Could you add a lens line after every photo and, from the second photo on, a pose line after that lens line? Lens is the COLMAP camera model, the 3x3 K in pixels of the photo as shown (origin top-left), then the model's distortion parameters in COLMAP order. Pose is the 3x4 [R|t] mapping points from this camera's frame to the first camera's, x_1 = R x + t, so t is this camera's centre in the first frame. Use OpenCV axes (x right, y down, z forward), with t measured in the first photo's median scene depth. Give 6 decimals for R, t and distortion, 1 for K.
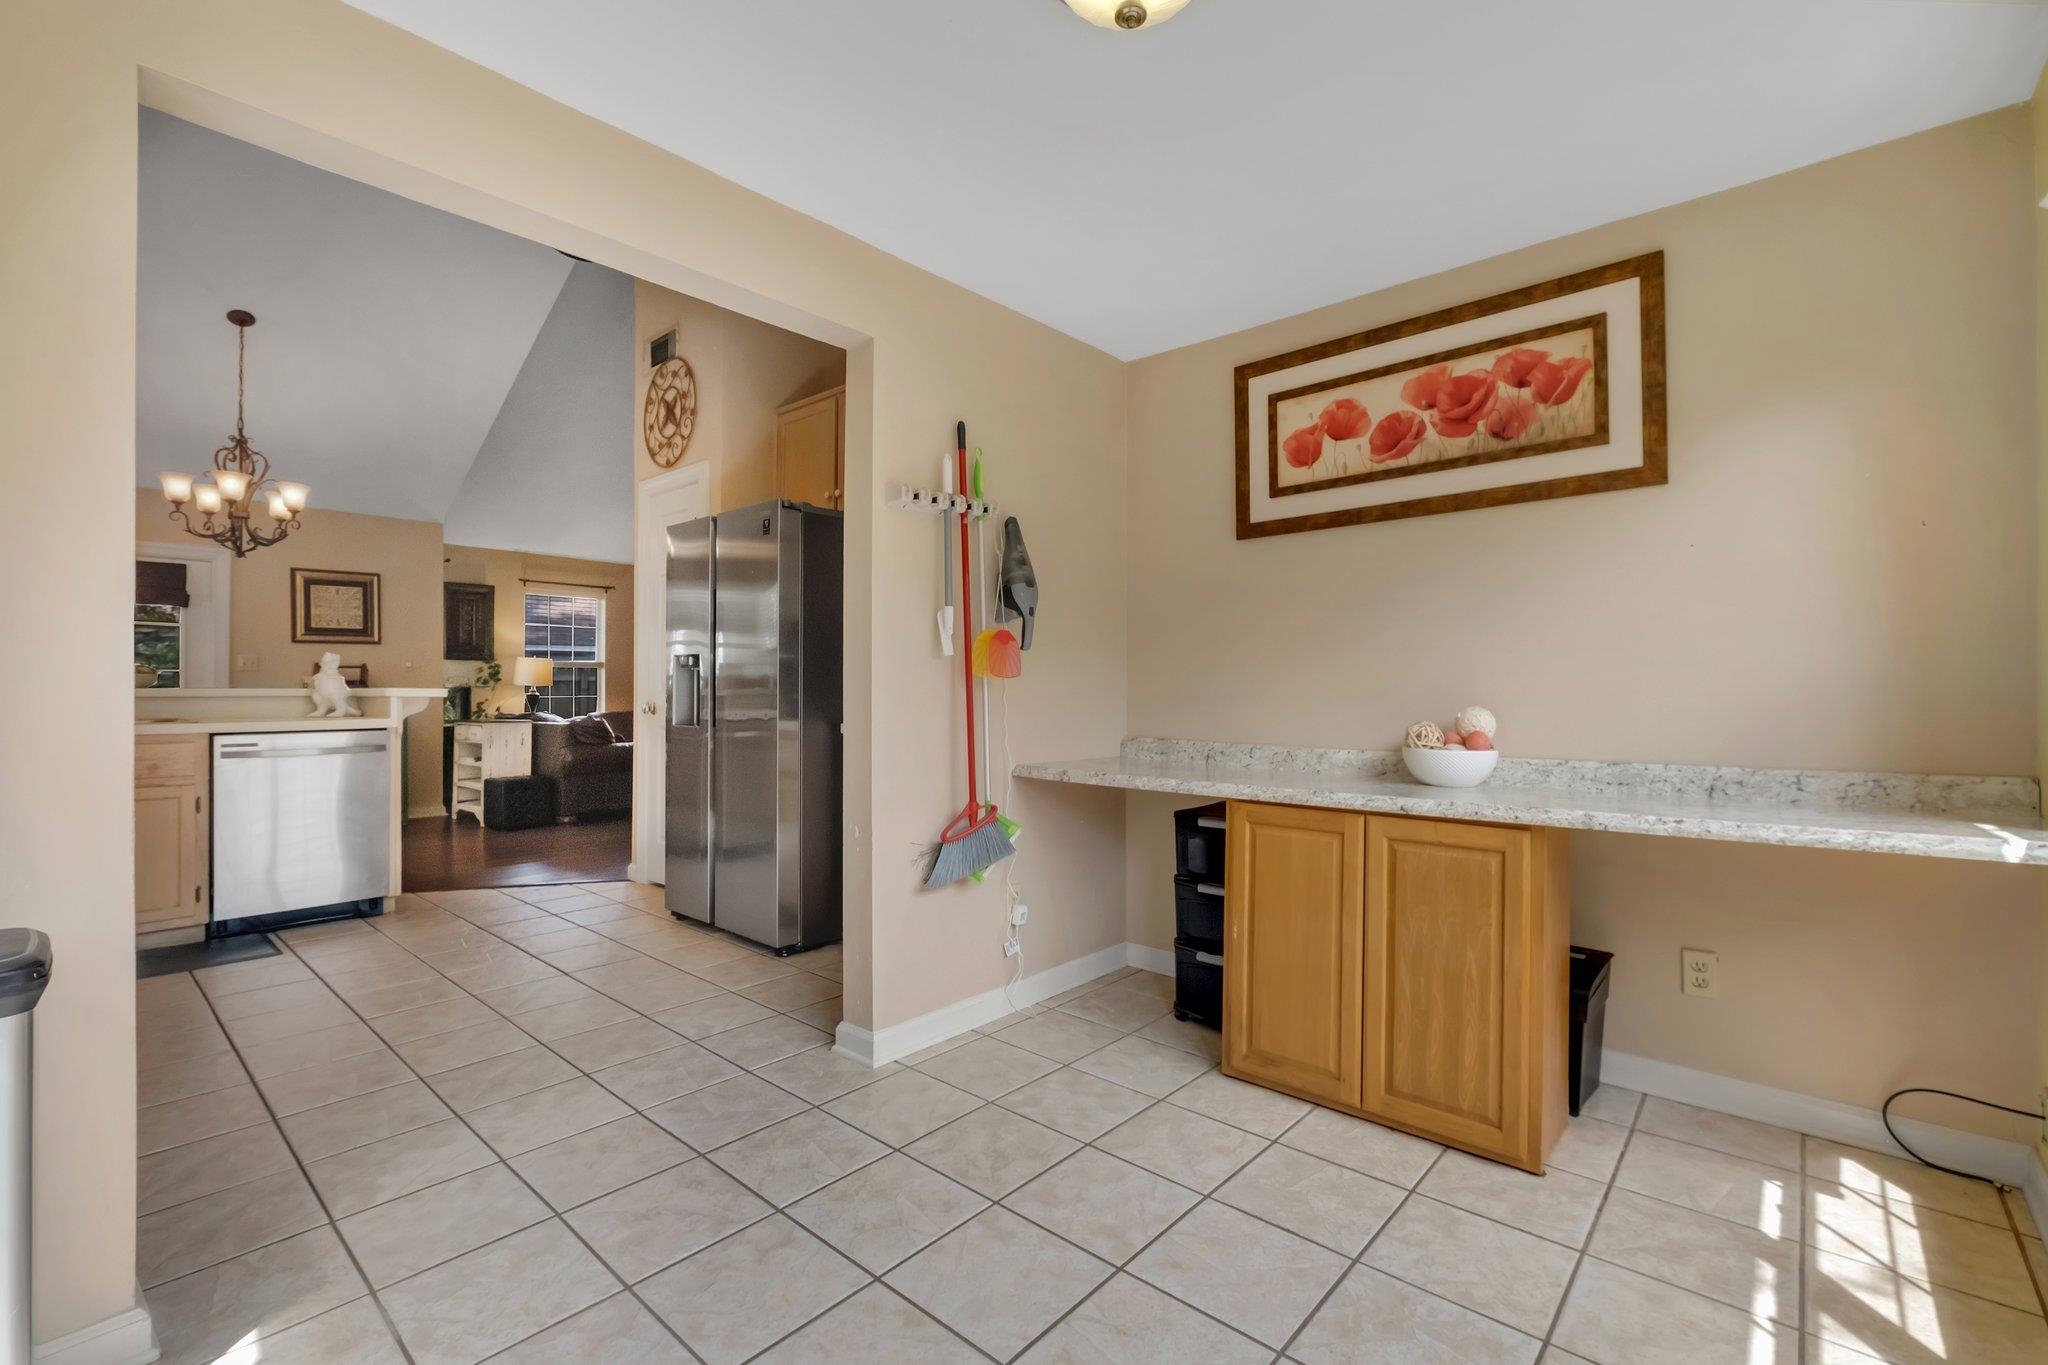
lens RADIAL K [[891.9, 0, 1012.9], [0, 891.9, 686.8], [0, 0, 1]] dist [-0.003590, -0.000147]
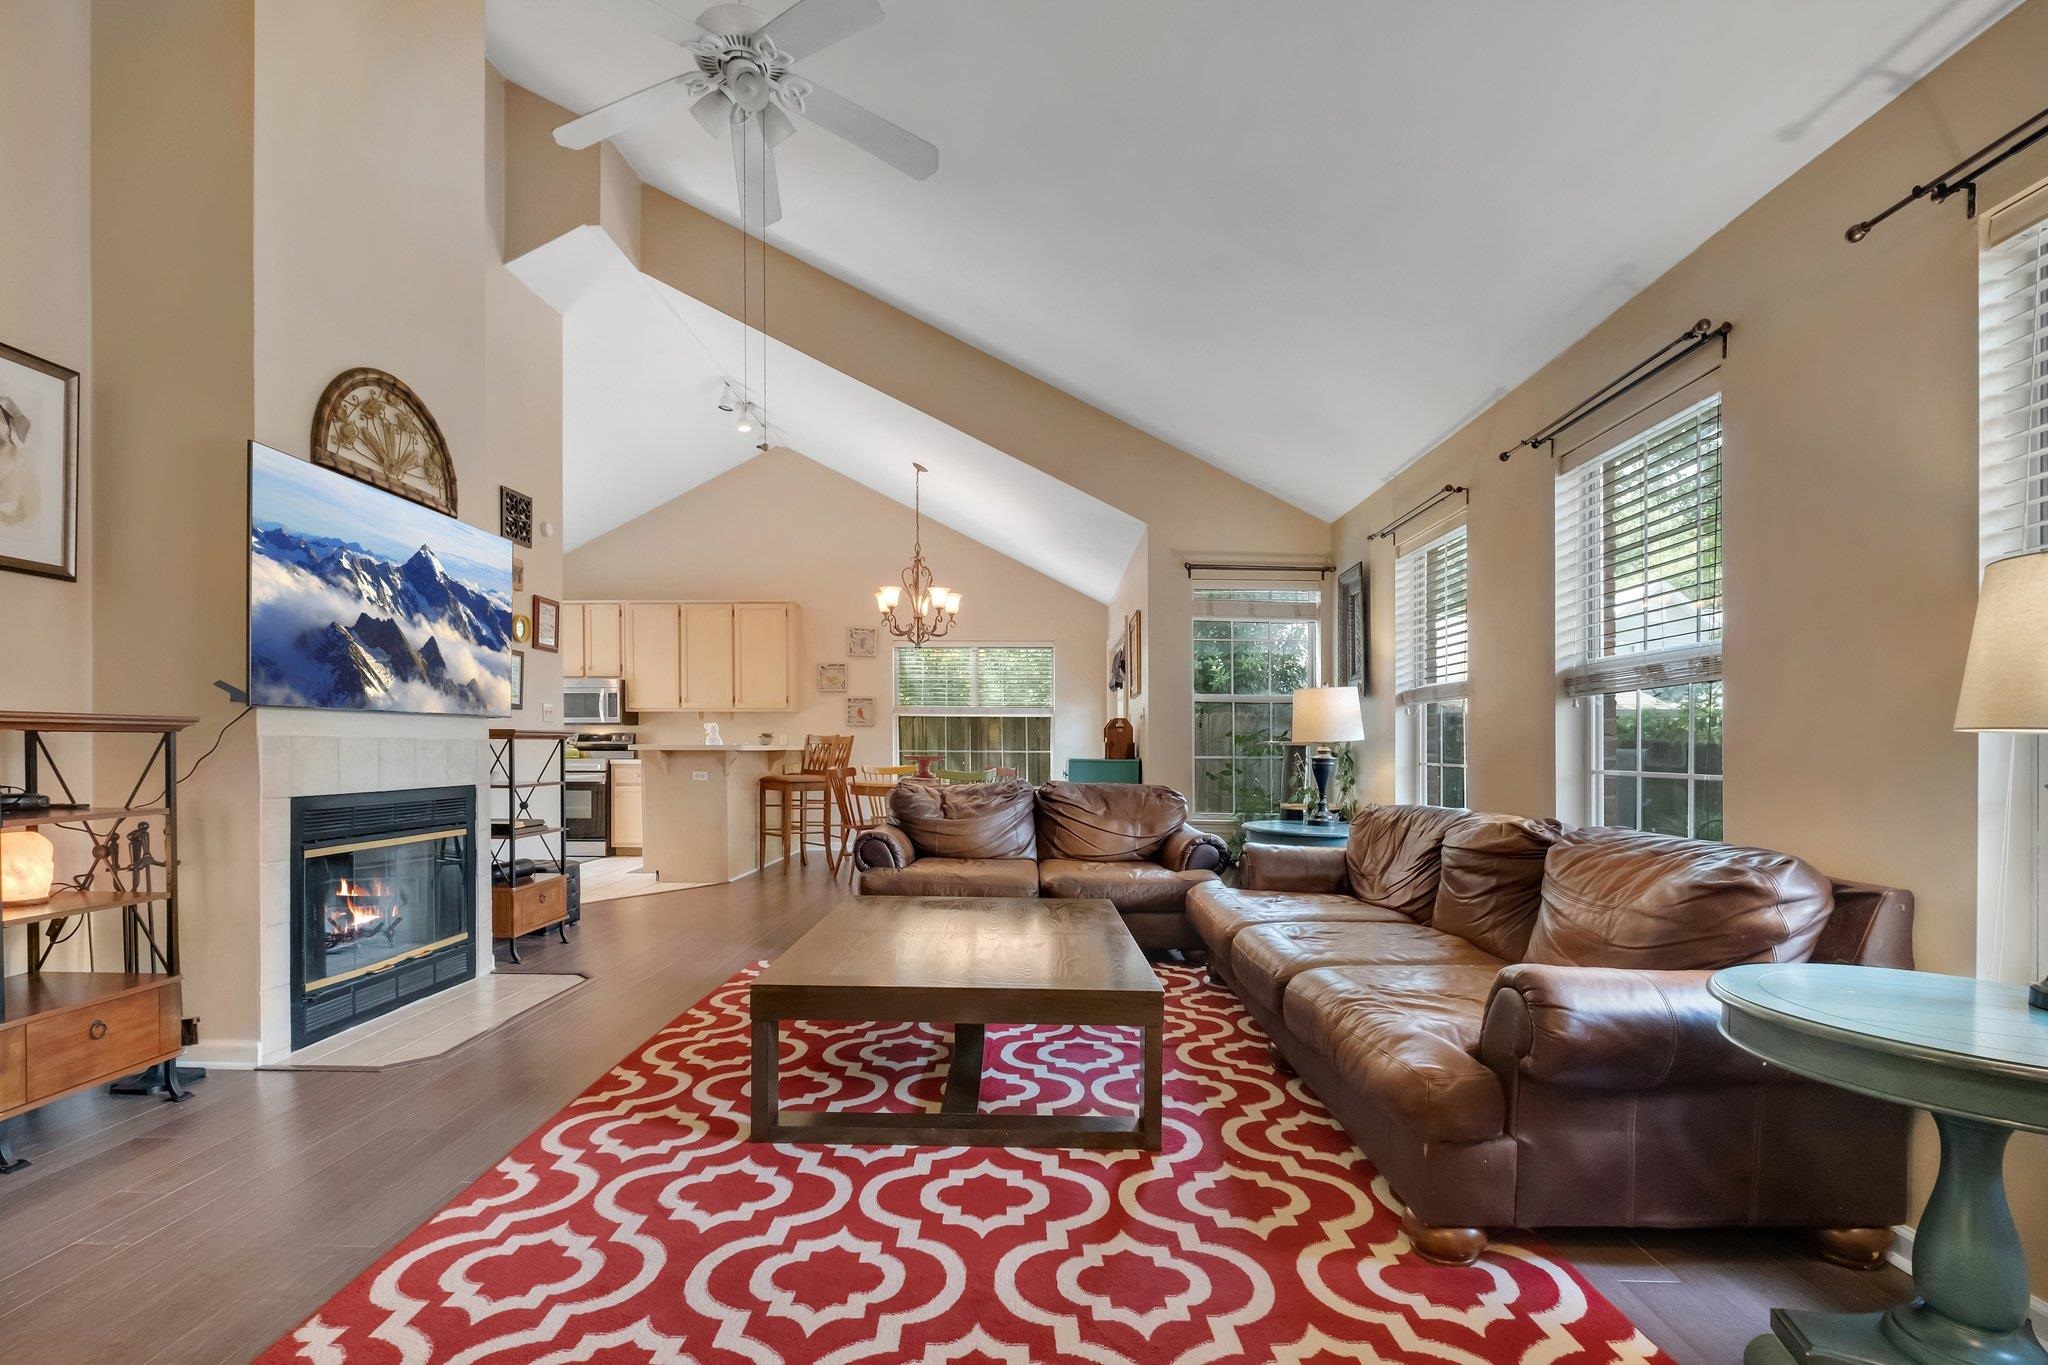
lens RADIAL K [[913.1, 0, 1020.6], [0, 913.1, 756.6], [0, 0, 1]] dist [-0.011366, -0.000326]
pose [[-0.754195, 0.002641, -0.656645, -0.093121], [-0.003904, 0.999956, 0.008505, 0.006261], [0.656639, 0.008978, -0.754152, 2.361935]]
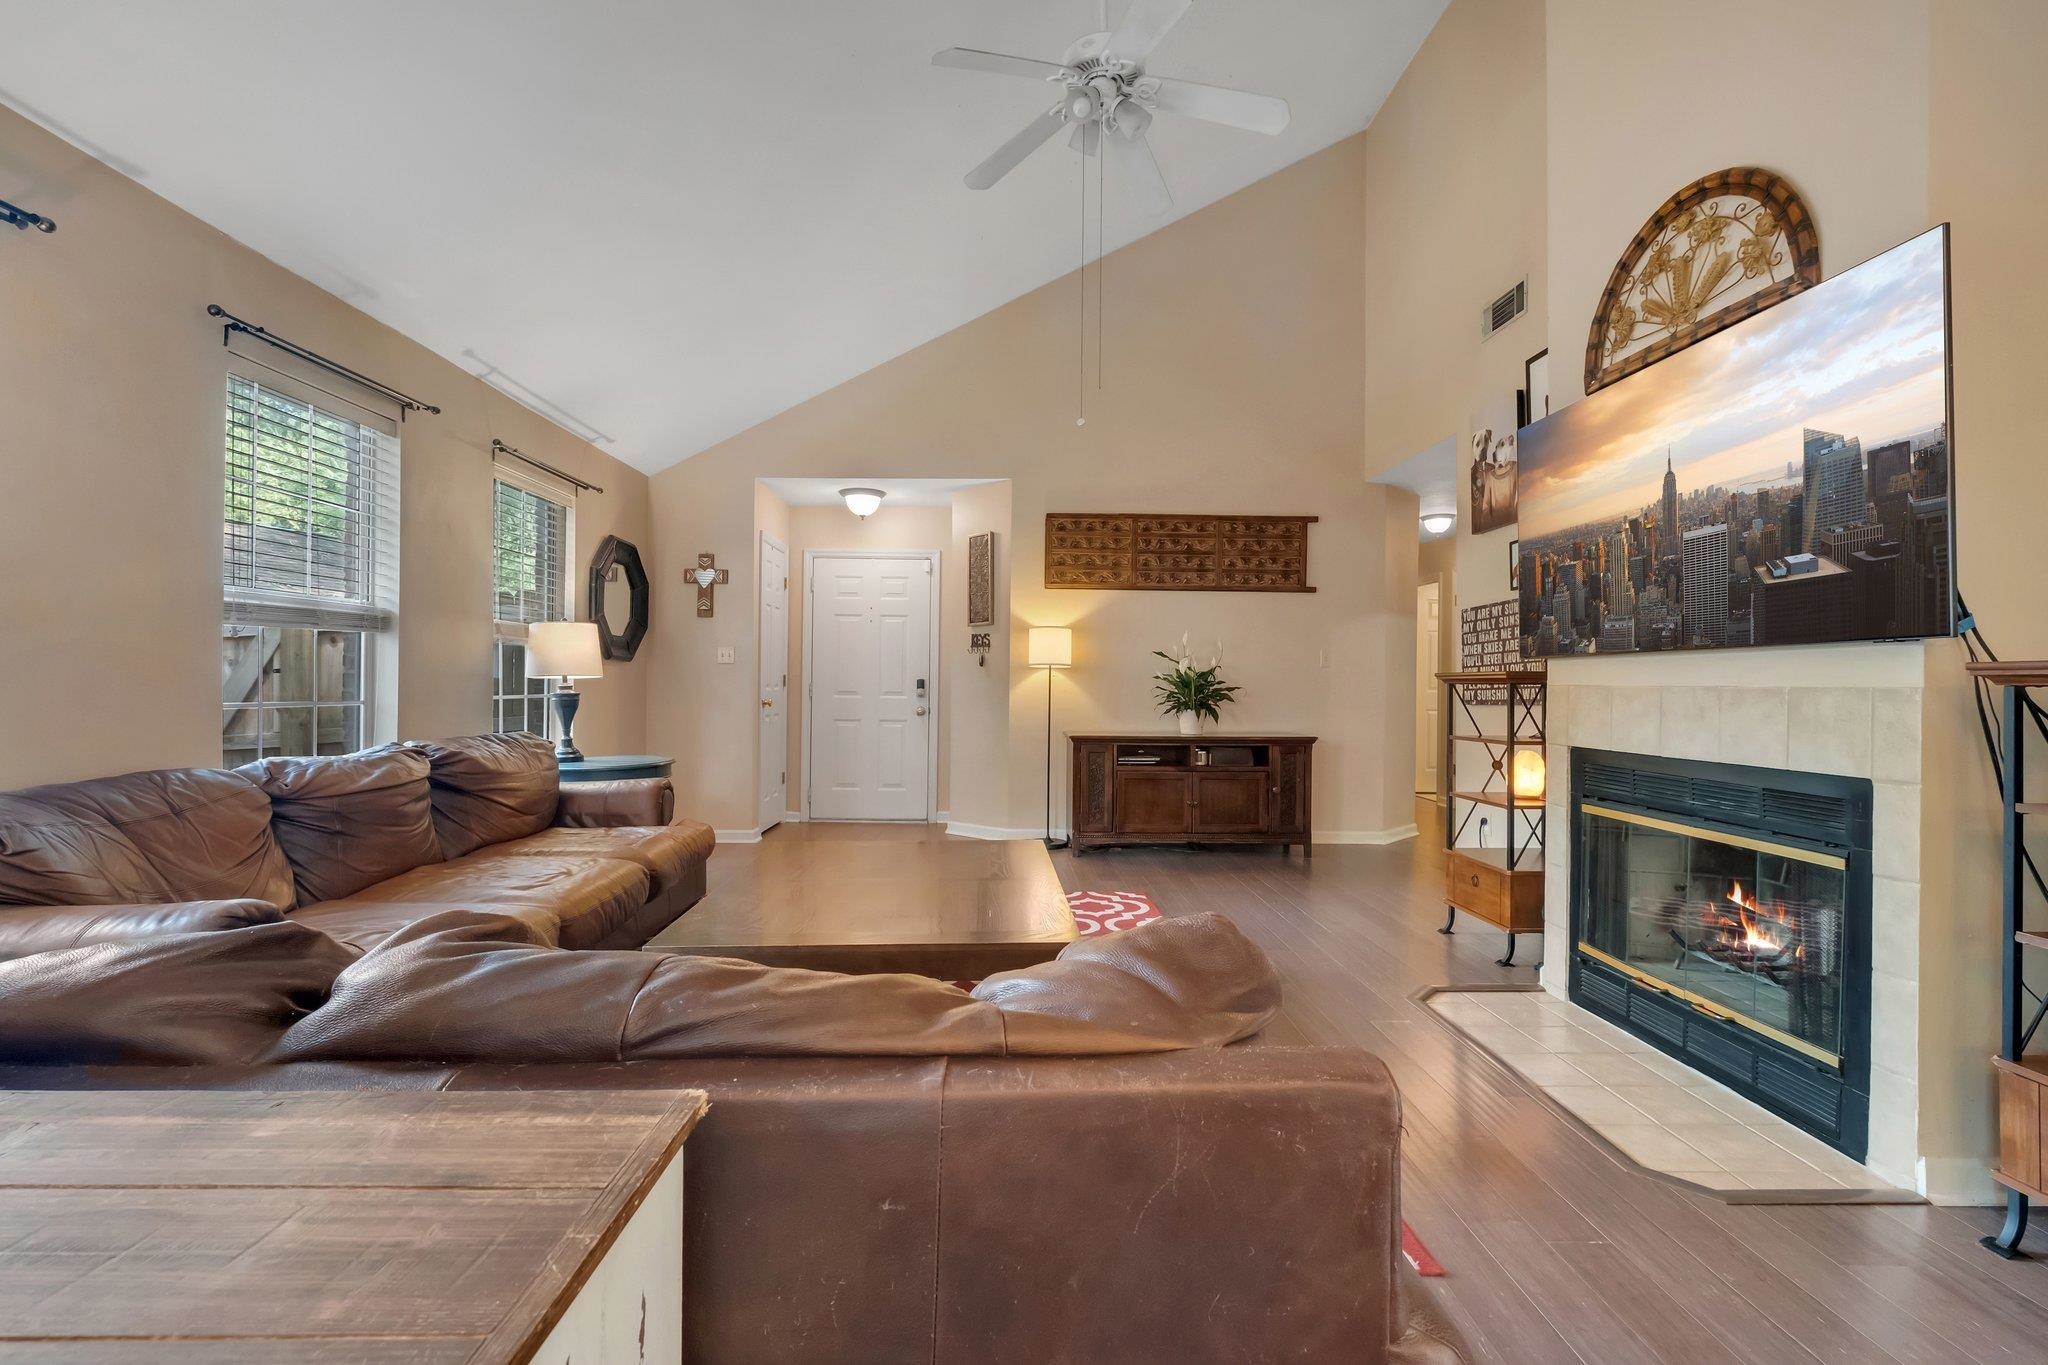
lens RADIAL K [[891.9, 0, 1012.9], [0, 891.9, 686.8], [0, 0, 1]] dist [-0.003590, -0.000147]
pose [[0.733331, 0.003401, 0.679863, -0.844314], [-0.009821, 0.999936, 0.005591, 0.000238], [-0.679801, -0.010777, 0.733318, 1.351878]]
